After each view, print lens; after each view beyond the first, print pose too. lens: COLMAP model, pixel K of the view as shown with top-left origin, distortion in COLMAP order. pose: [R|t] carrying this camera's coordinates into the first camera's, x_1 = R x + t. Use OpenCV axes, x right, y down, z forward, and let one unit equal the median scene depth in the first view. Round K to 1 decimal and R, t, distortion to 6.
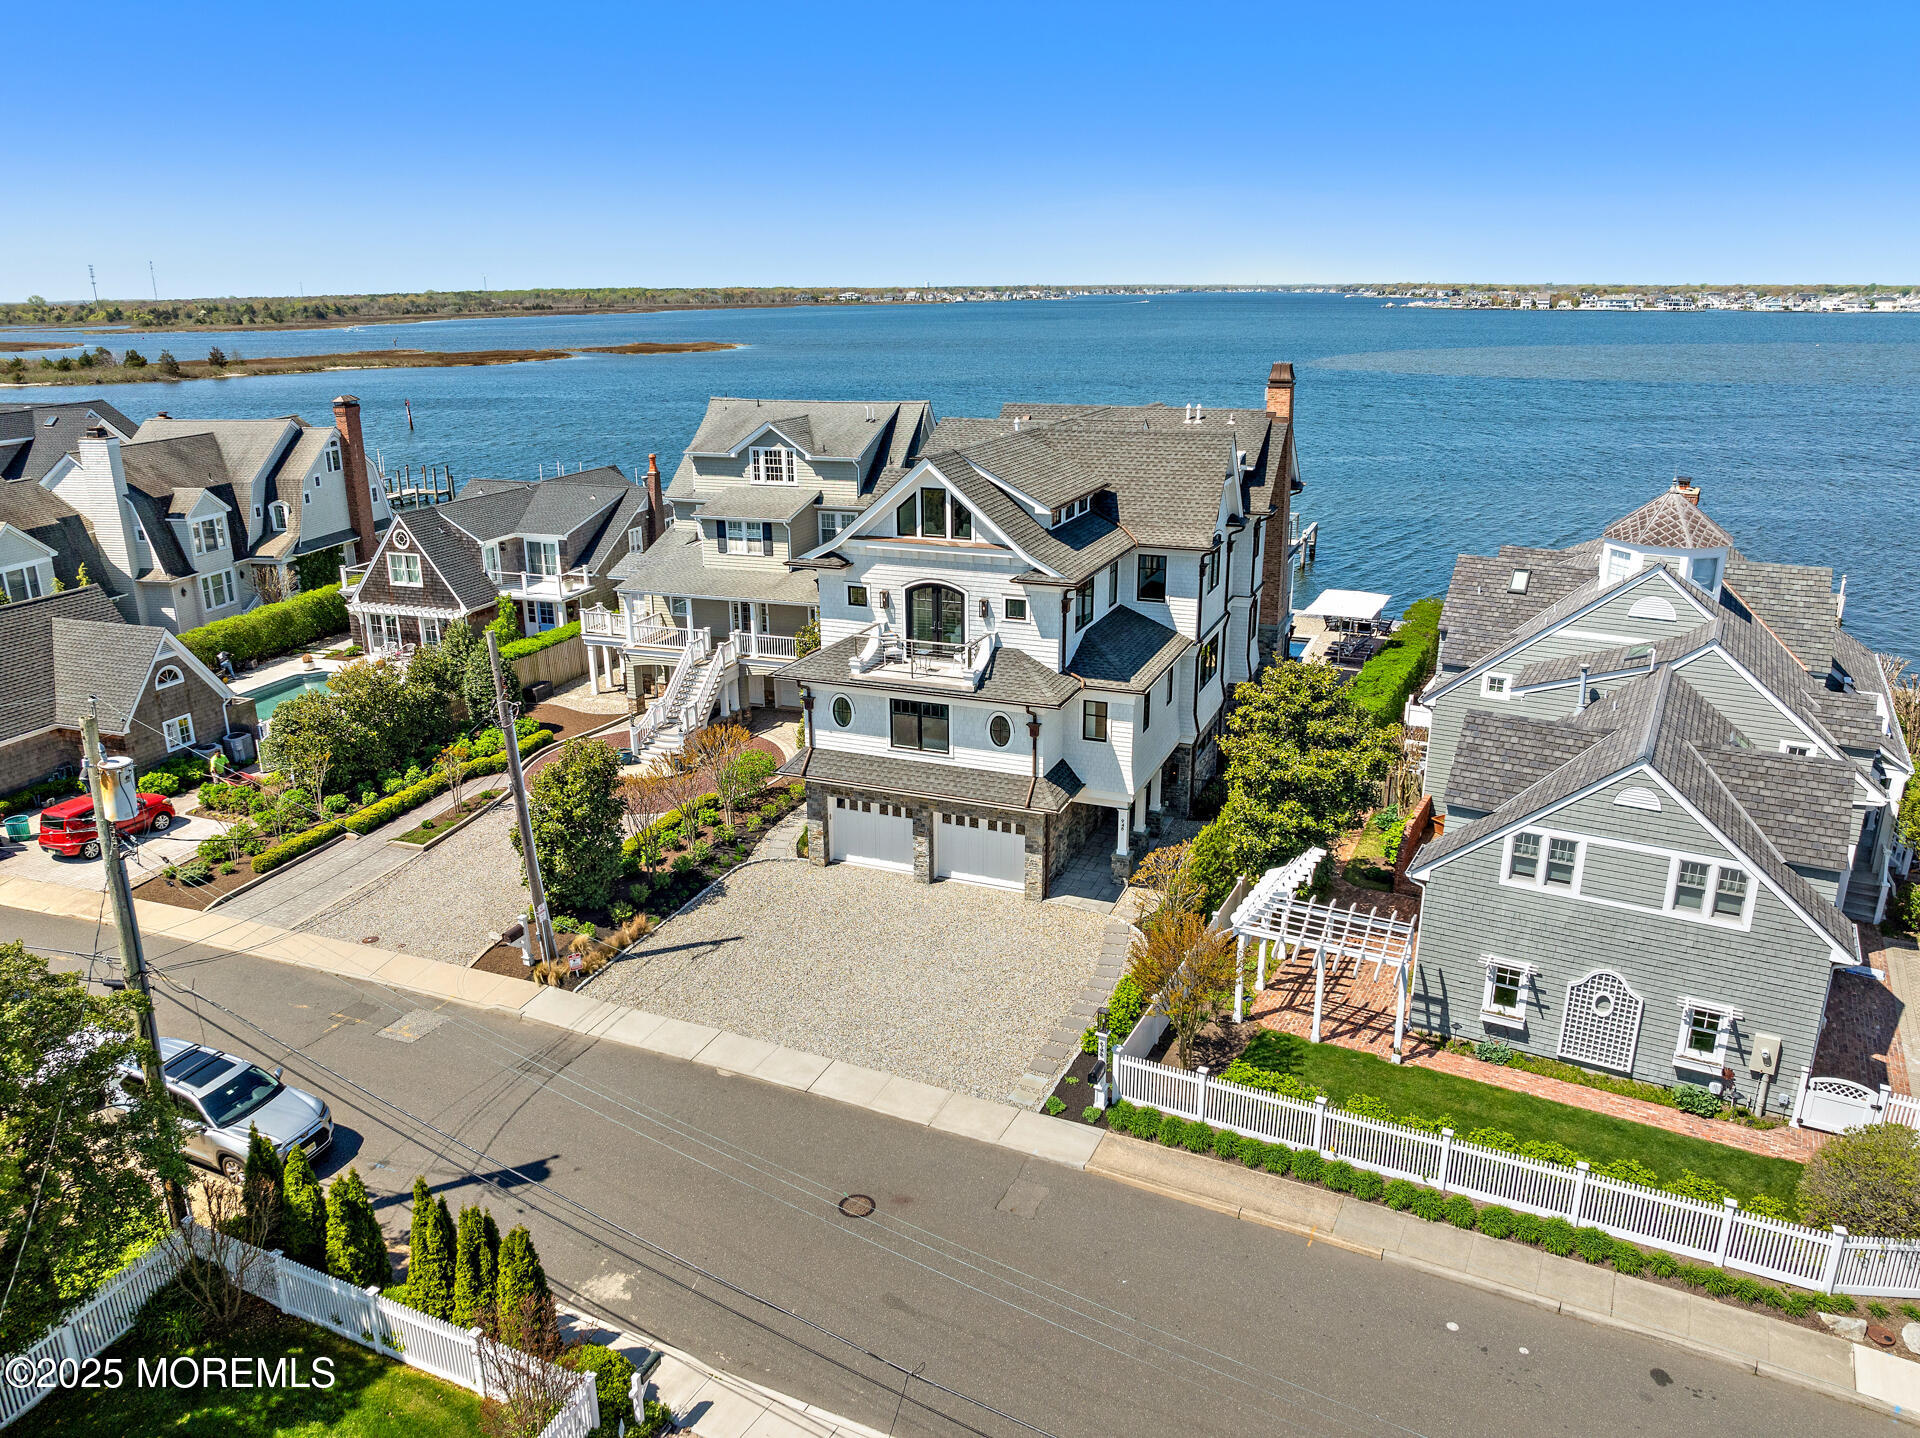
lens RADIAL K [[1345.9, 0, 959.8], [0, 1345.9, 722.0], [0, 0, 1]] dist [-0.043309, 0.012395]
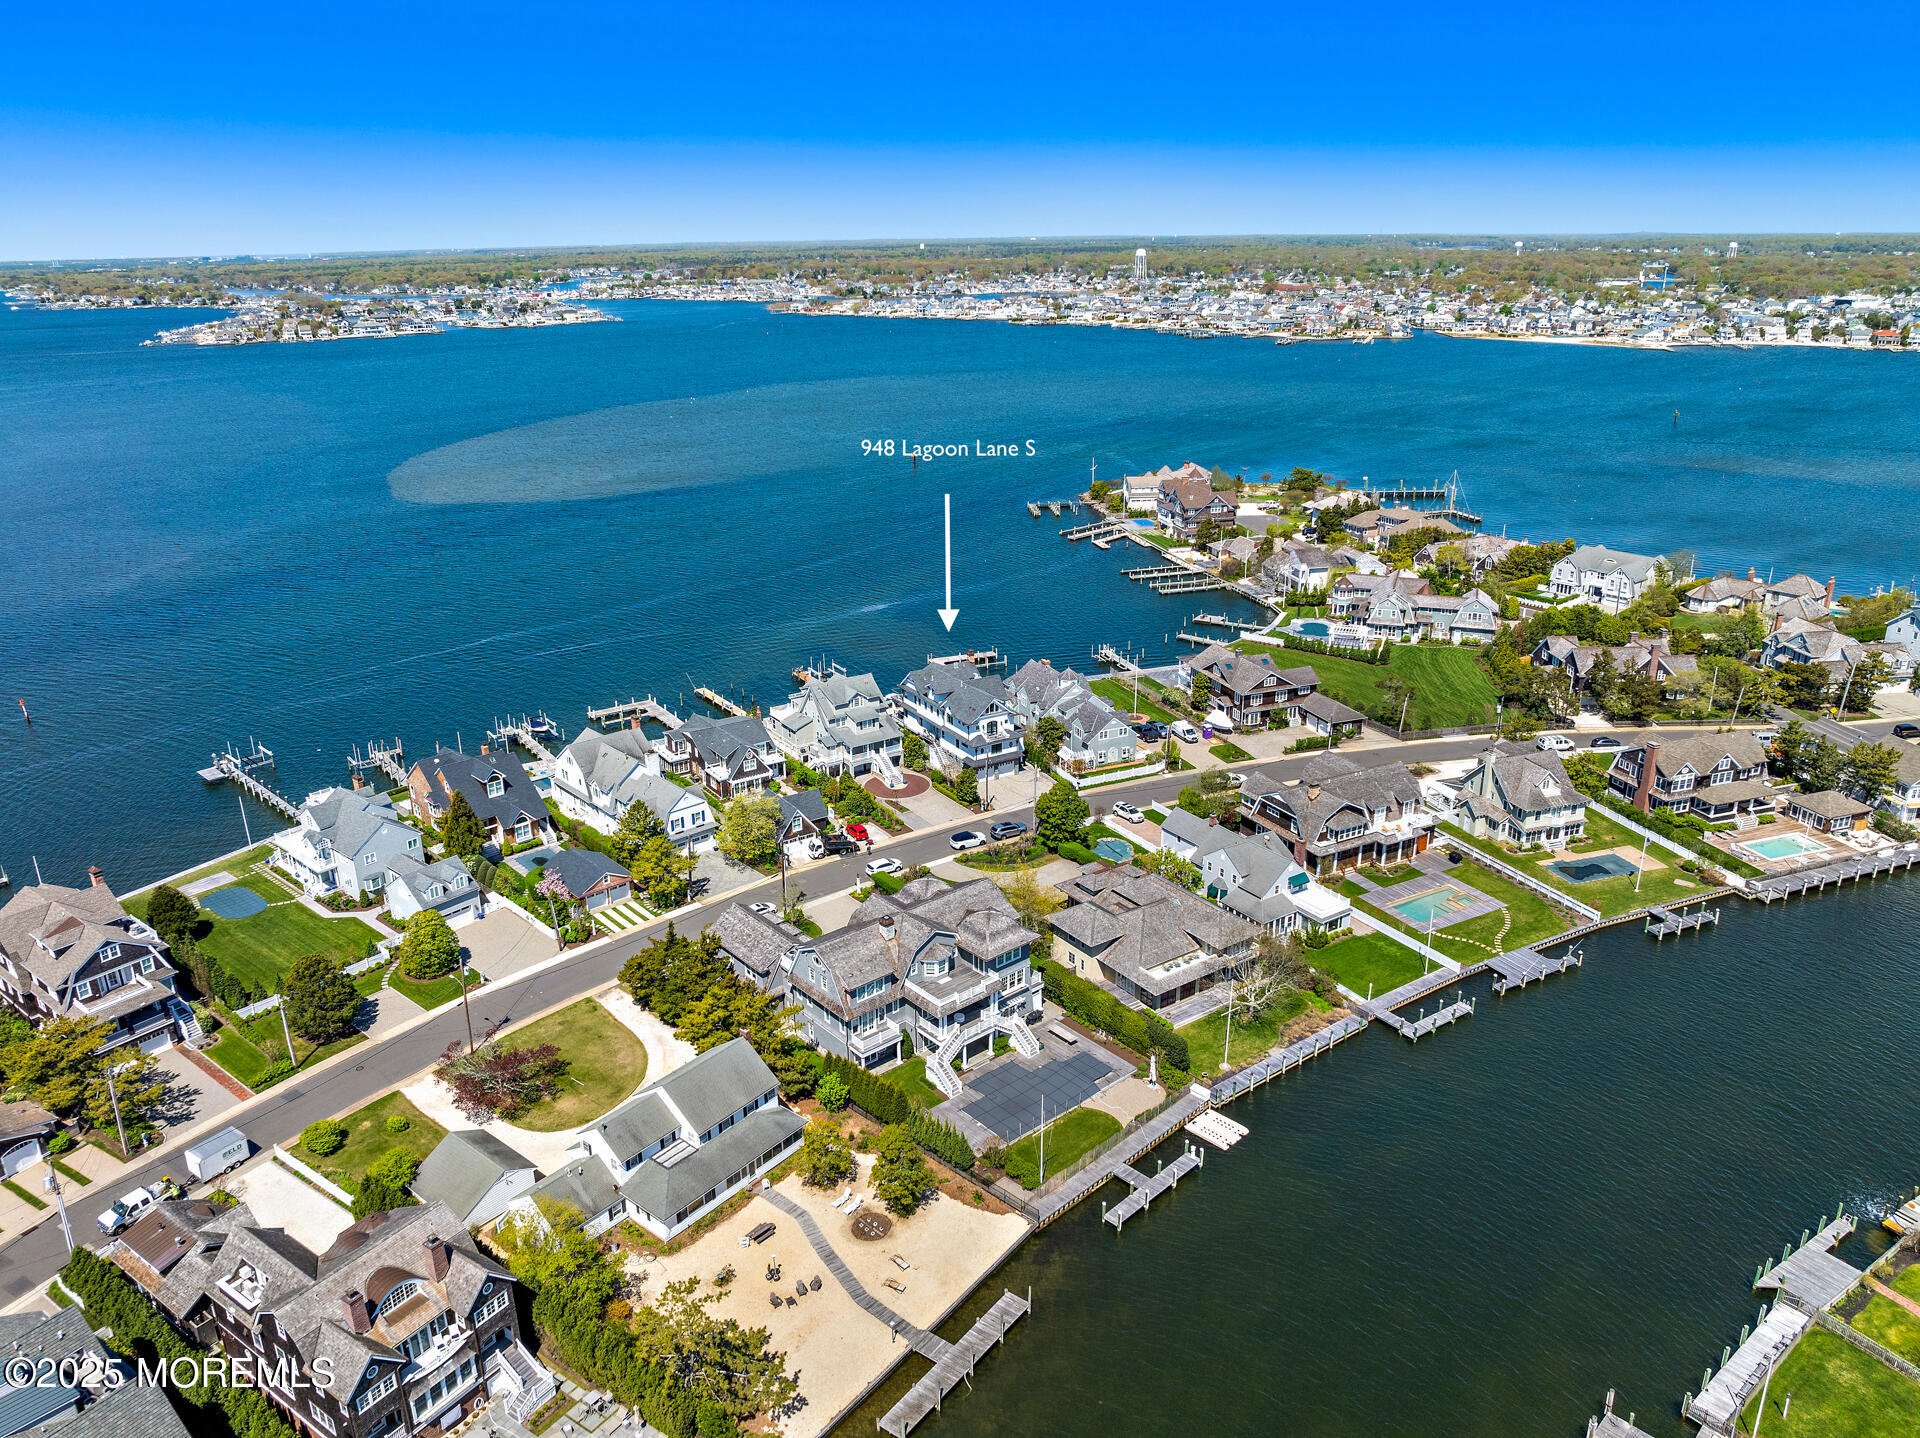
lens RADIAL K [[1345.9, 0, 957.5], [0, 1345.9, 718.4], [0, 0, 1]] dist [-0.043309, 0.012395]
pose [[0.613066, -0.269364, 0.742693, -3.635482], [0.253227, 0.957480, 0.138235, -0.795593], [-0.748349, 0.103322, 0.655208, -2.104185]]
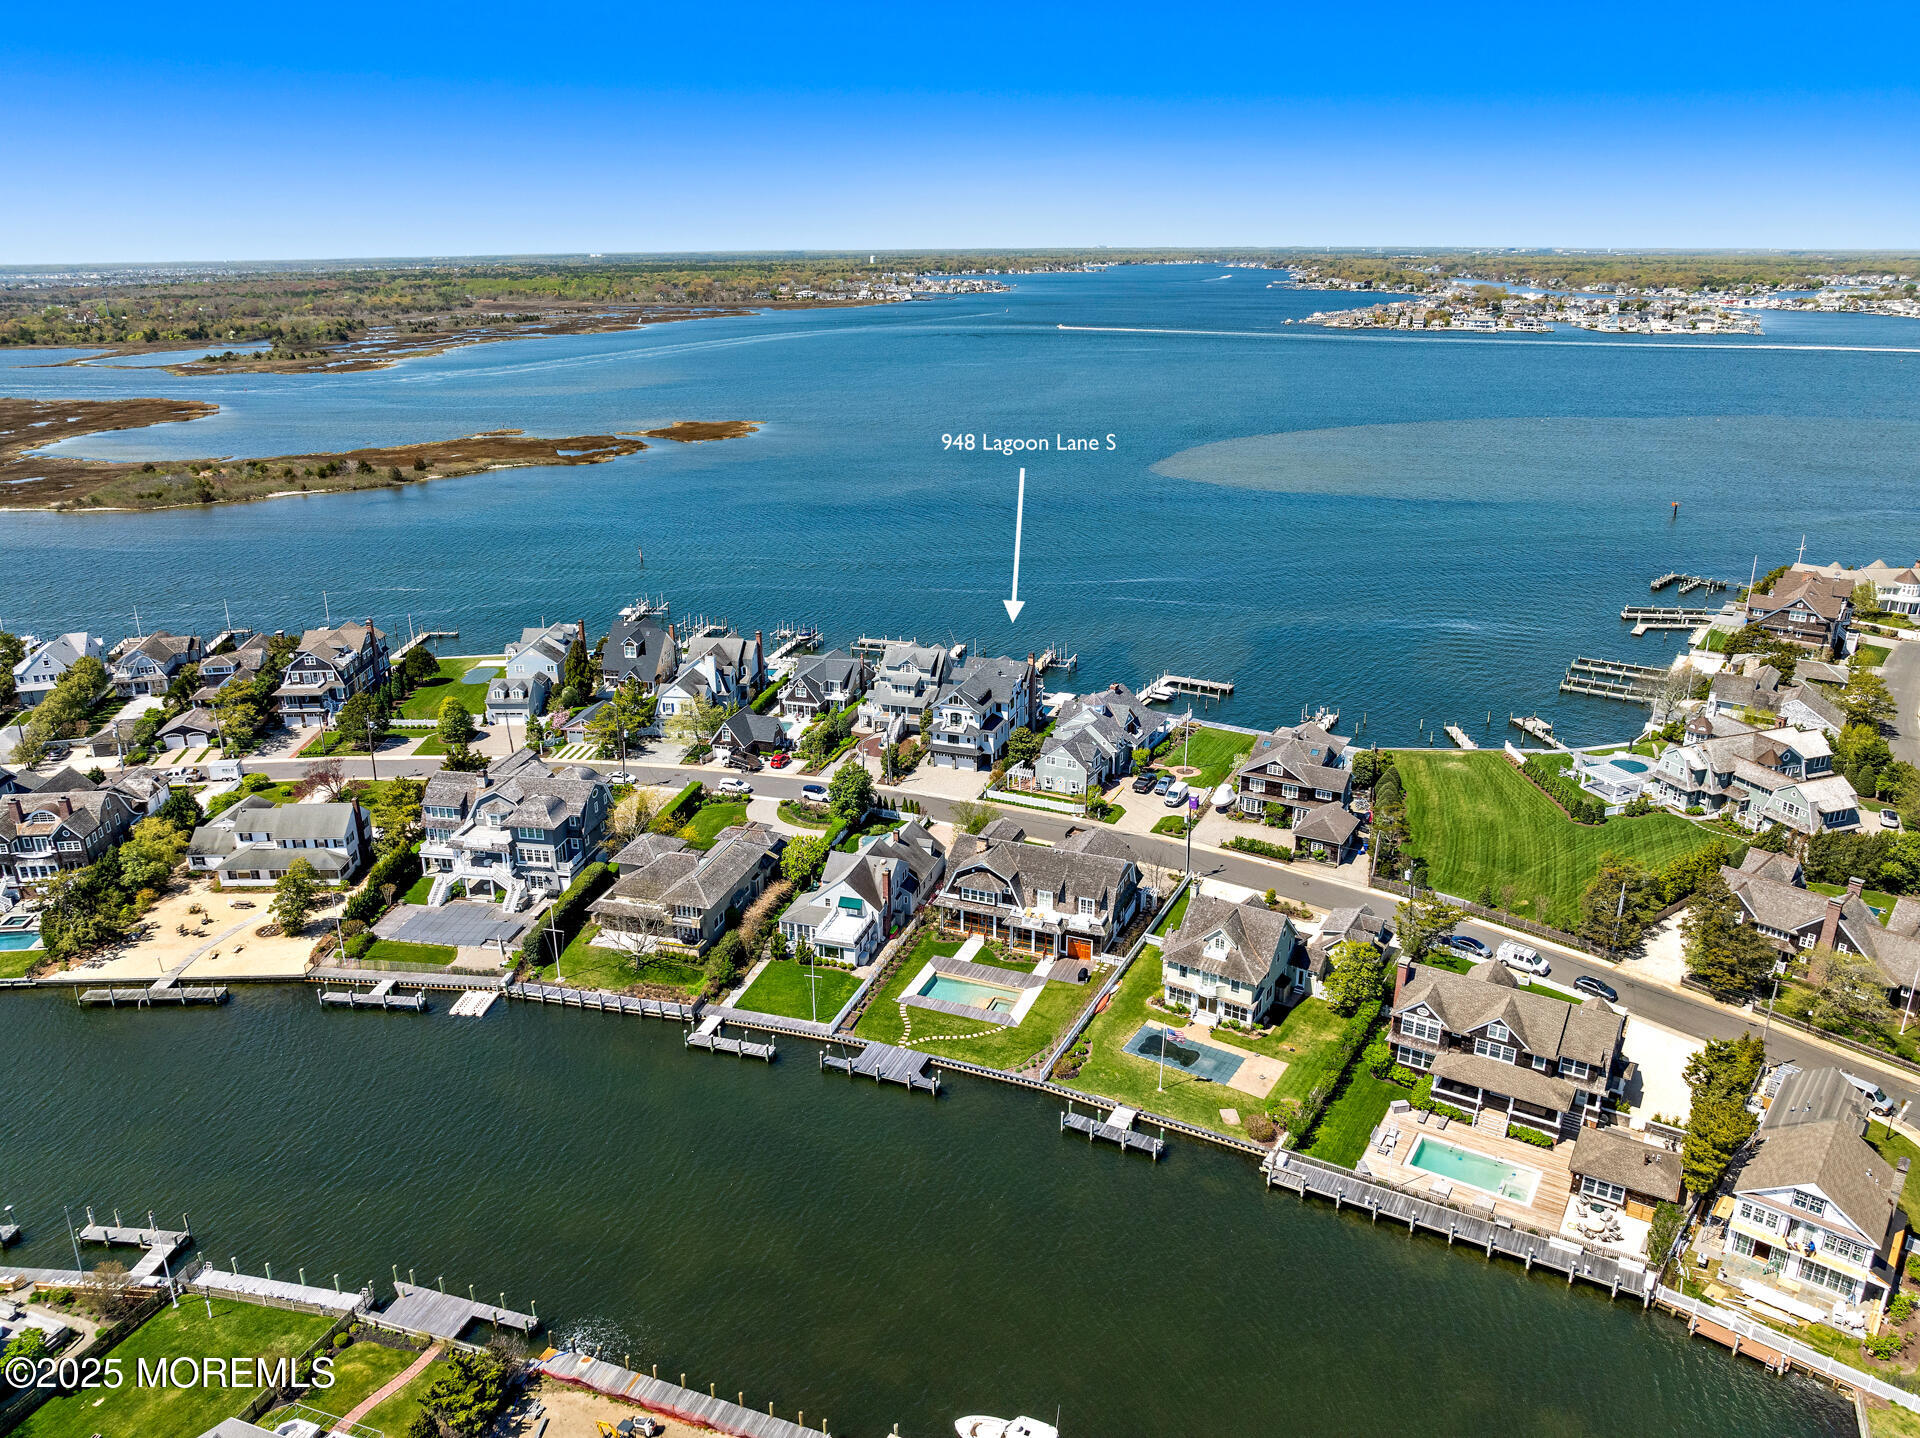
lens RADIAL K [[1345.9, 0, 958.7], [0, 1345.9, 718.1], [0, 0, 1]] dist [-0.043309, 0.012395]
pose [[0.999197, -0.012461, 0.038082, -0.197931], [0.011456, 0.999583, 0.026498, -0.208236], [-0.038397, -0.026040, 0.998923, -4.052416]]
